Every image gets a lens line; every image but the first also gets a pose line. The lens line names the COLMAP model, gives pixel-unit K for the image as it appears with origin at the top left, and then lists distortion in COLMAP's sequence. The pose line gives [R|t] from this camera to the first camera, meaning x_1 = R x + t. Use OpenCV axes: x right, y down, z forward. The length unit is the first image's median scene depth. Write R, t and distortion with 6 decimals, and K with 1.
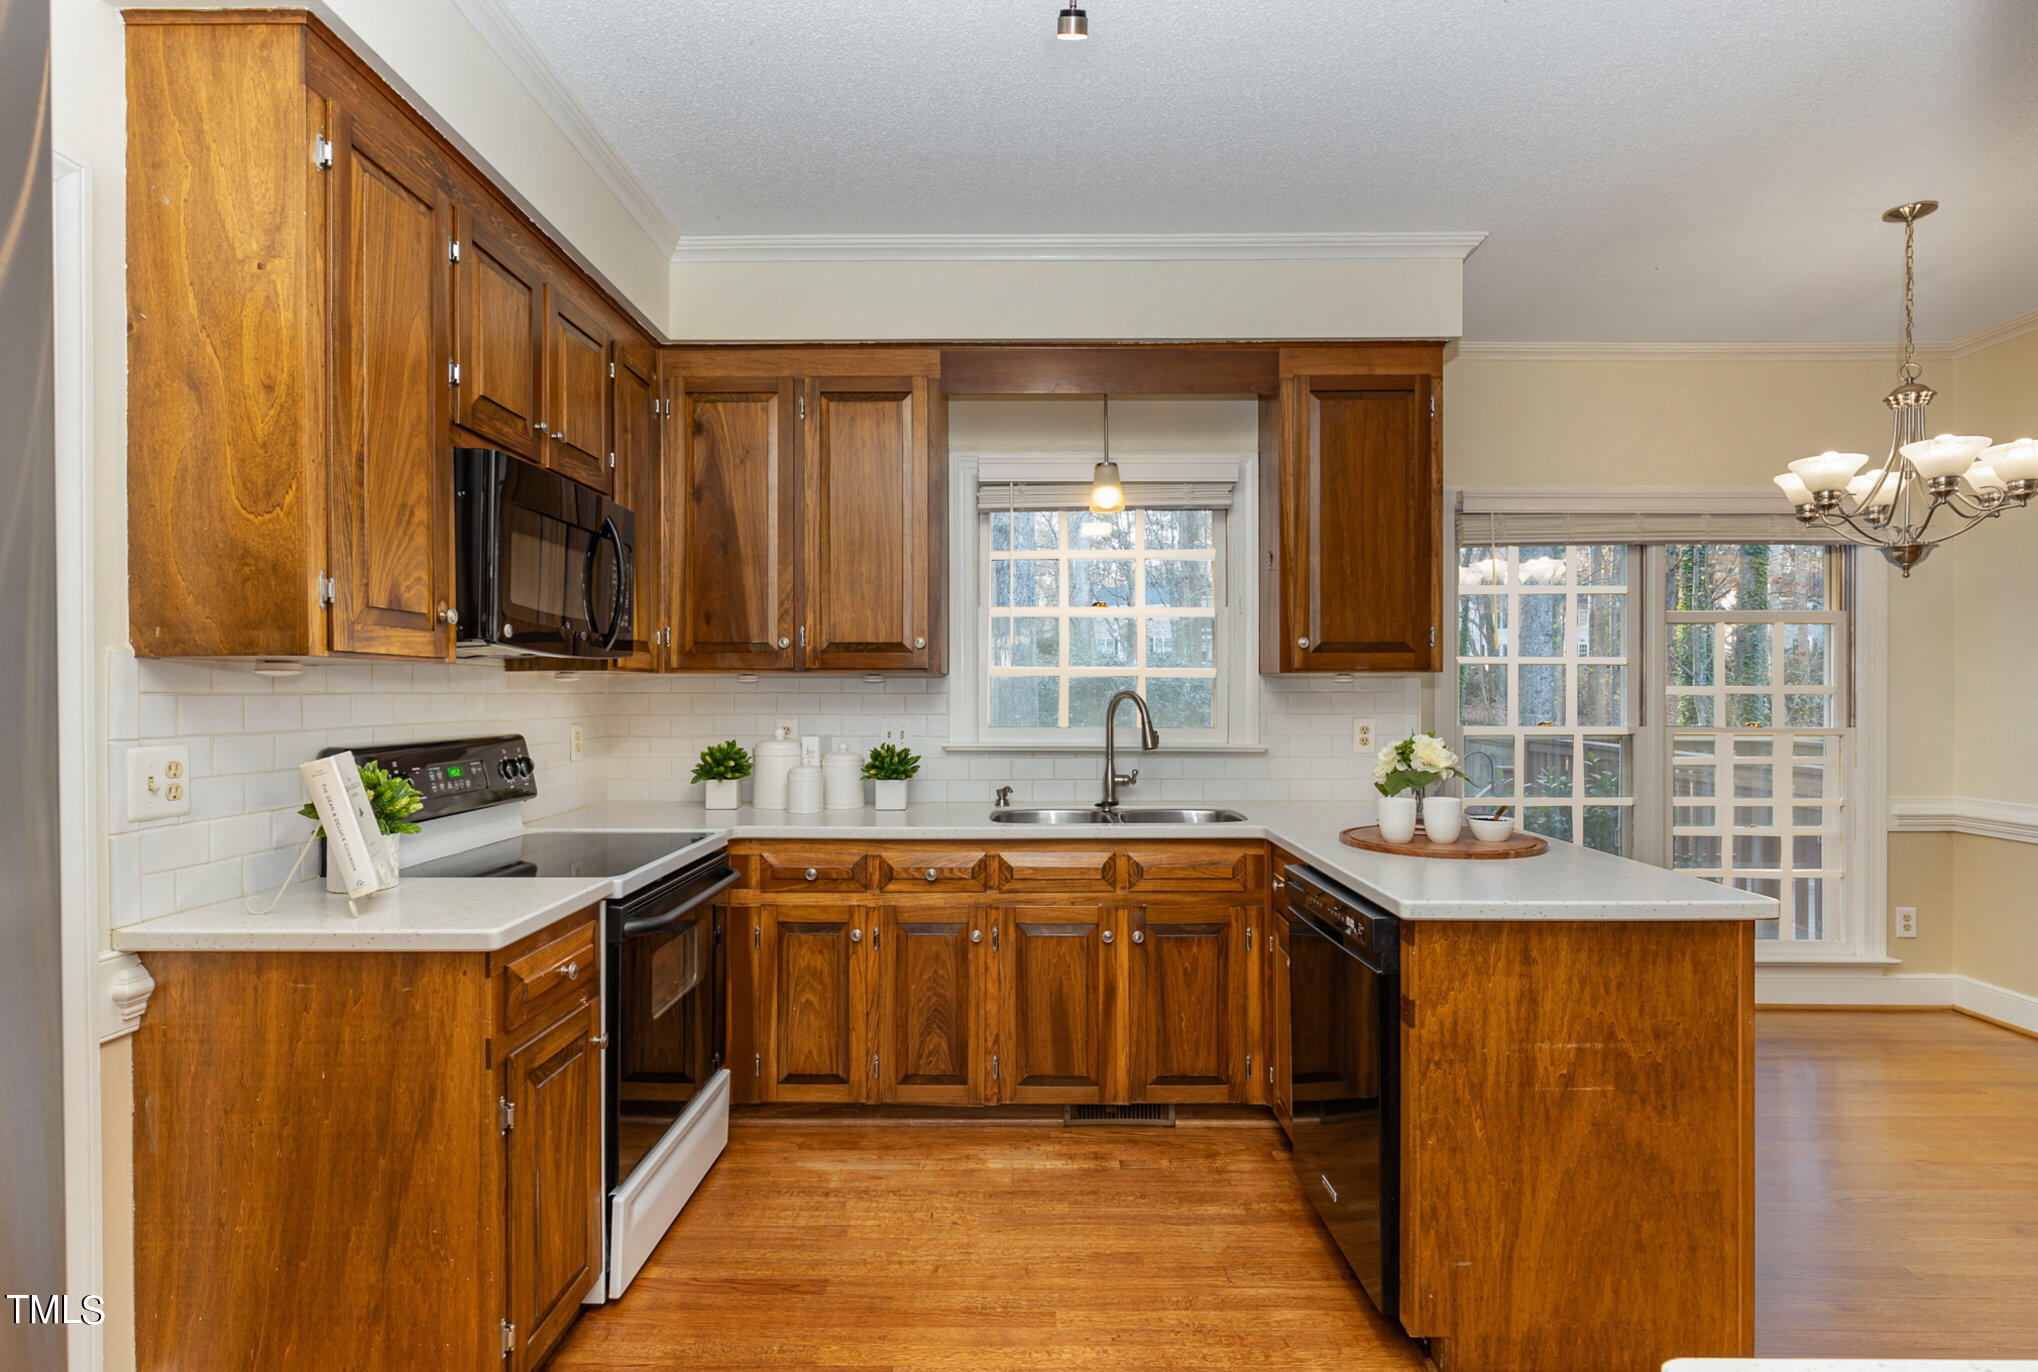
lens RADIAL K [[1015.7, 0, 1012.0], [0, 1015.7, 697.1], [0, 0, 1]] dist [0.001986, -0.000413]
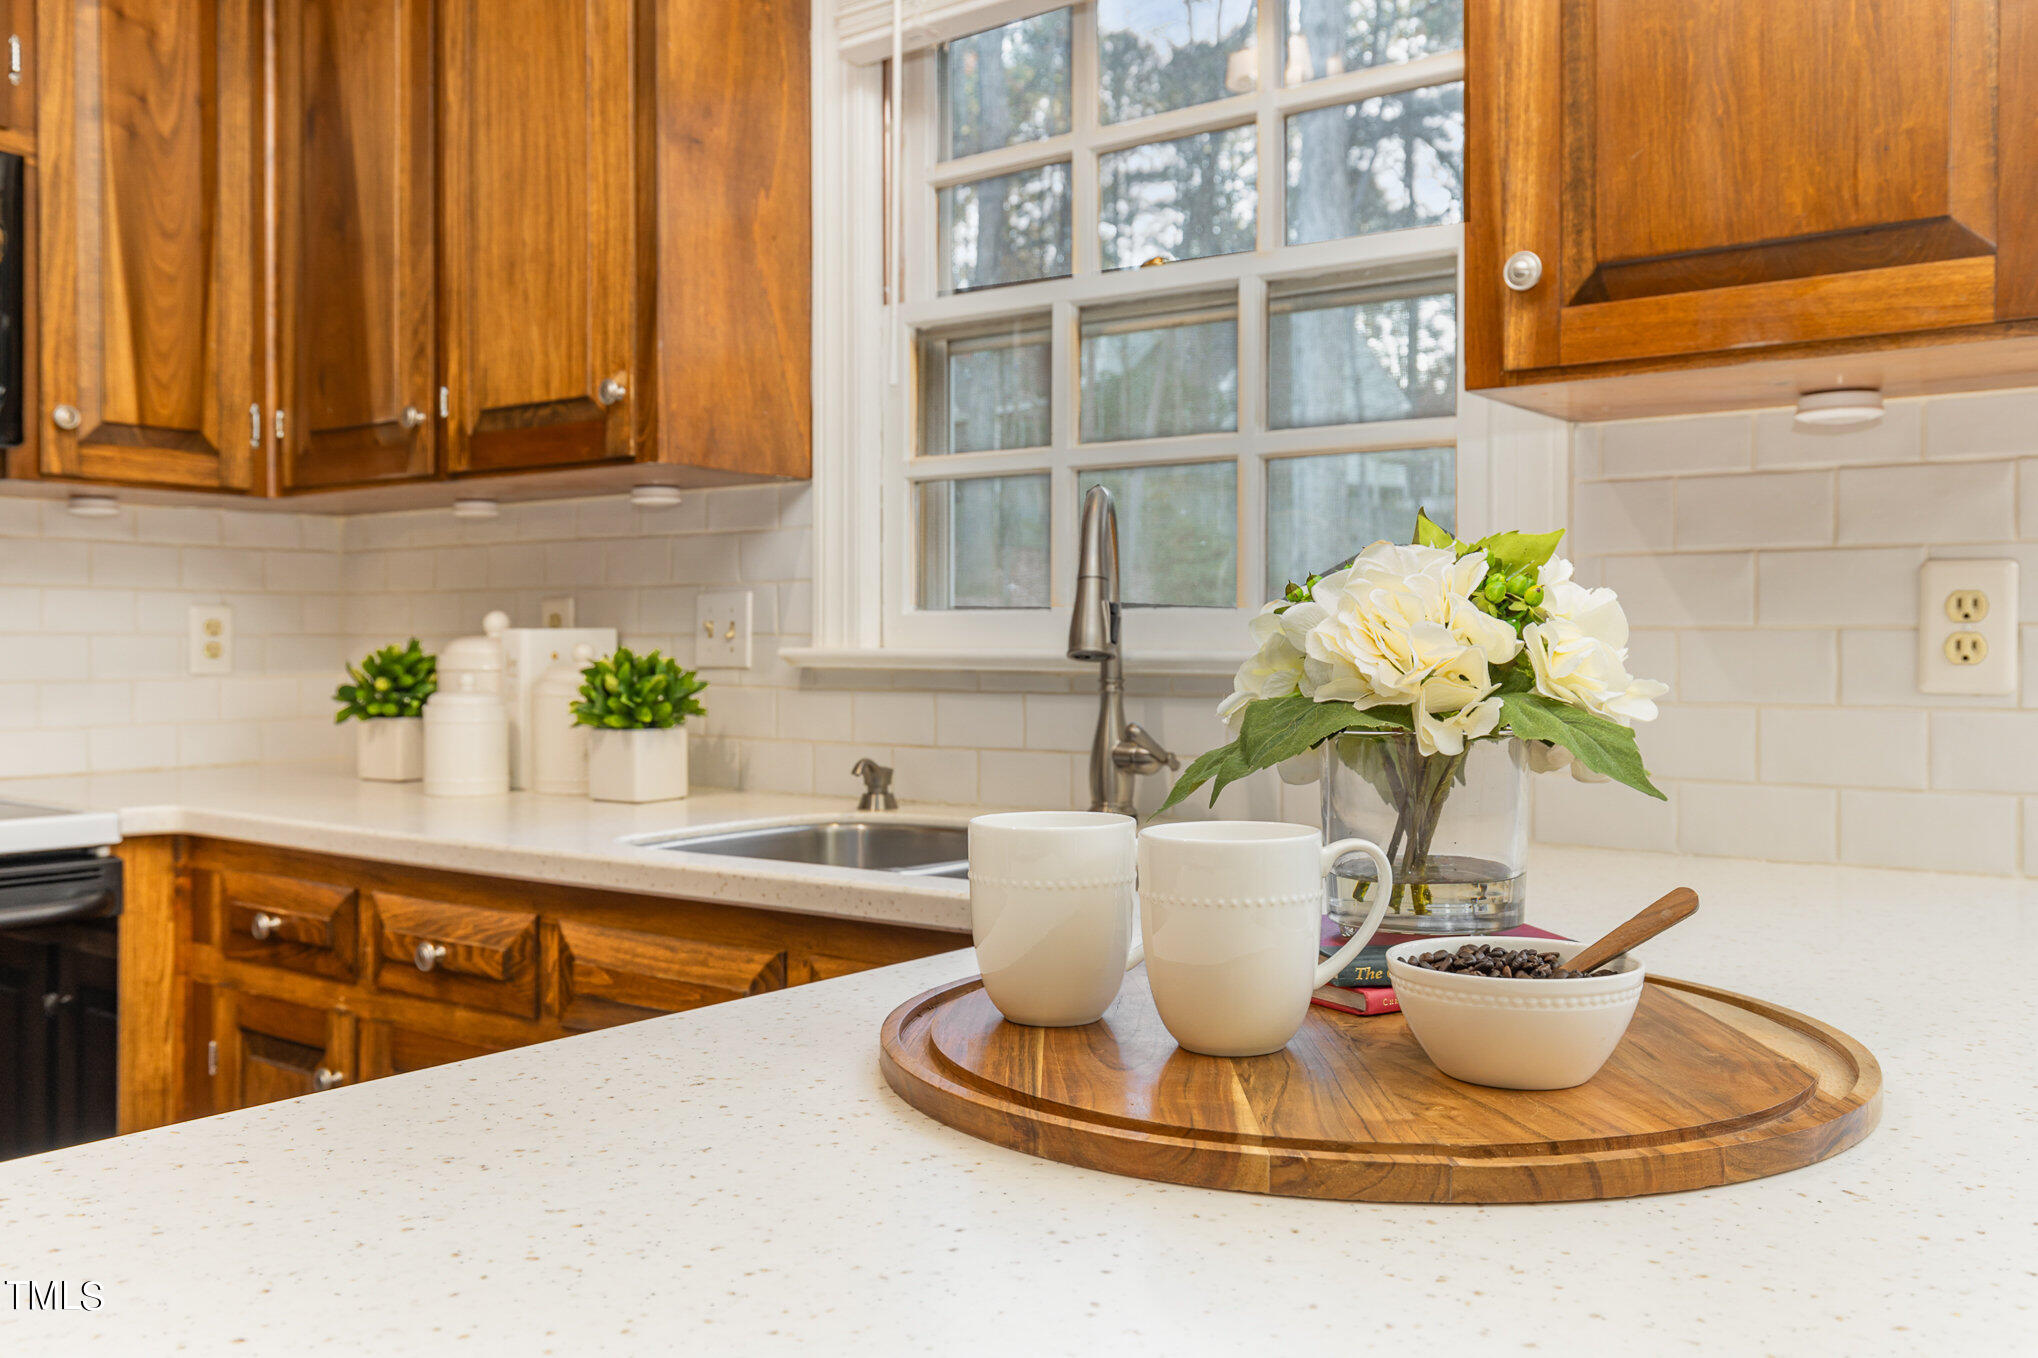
lens RADIAL K [[1731.0, 0, 1013.3], [0, 1731.0, 662.4], [0, 0, 1]] dist [0.003293, 0.004974]
pose [[0.804849, 0.007872, -0.593427, 0.496615], [-0.004698, 0.999965, 0.006893, 0.054187], [0.593461, -0.002760, 0.804858, 0.588199]]
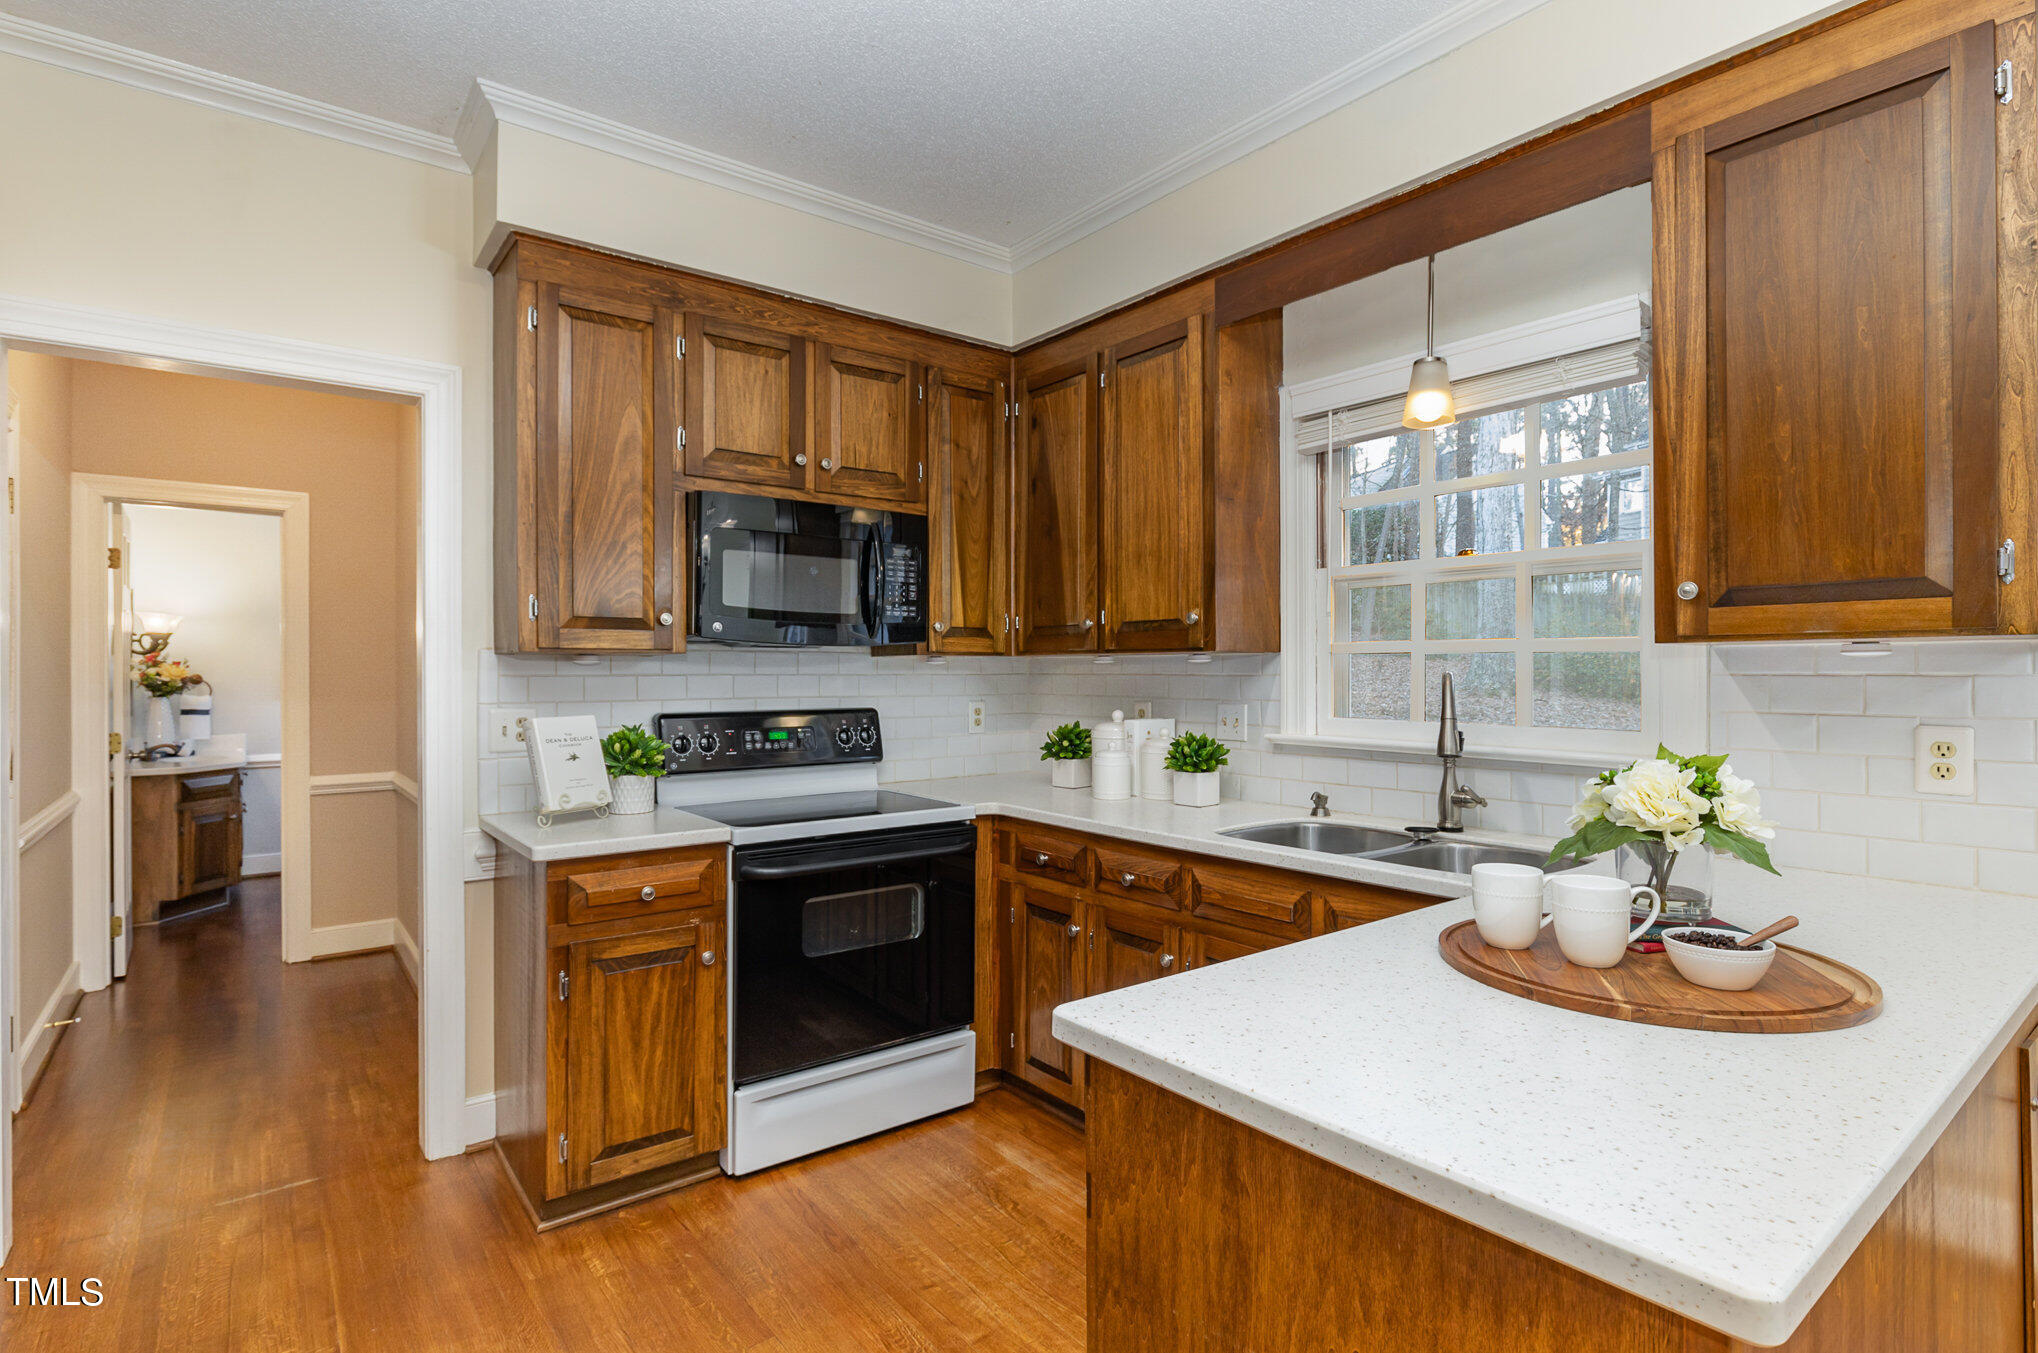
lens RADIAL K [[1003.6, 0, 1008.4], [0, 1003.6, 670.4], [0, 0, 1]] dist [-0.004040, -0.000132]
pose [[0.618765, 0.000153, -0.785576, 0.542111], [-0.003580, 0.999990, -0.002625, -0.005935], [0.785568, 0.004437, 0.618759, 0.369471]]
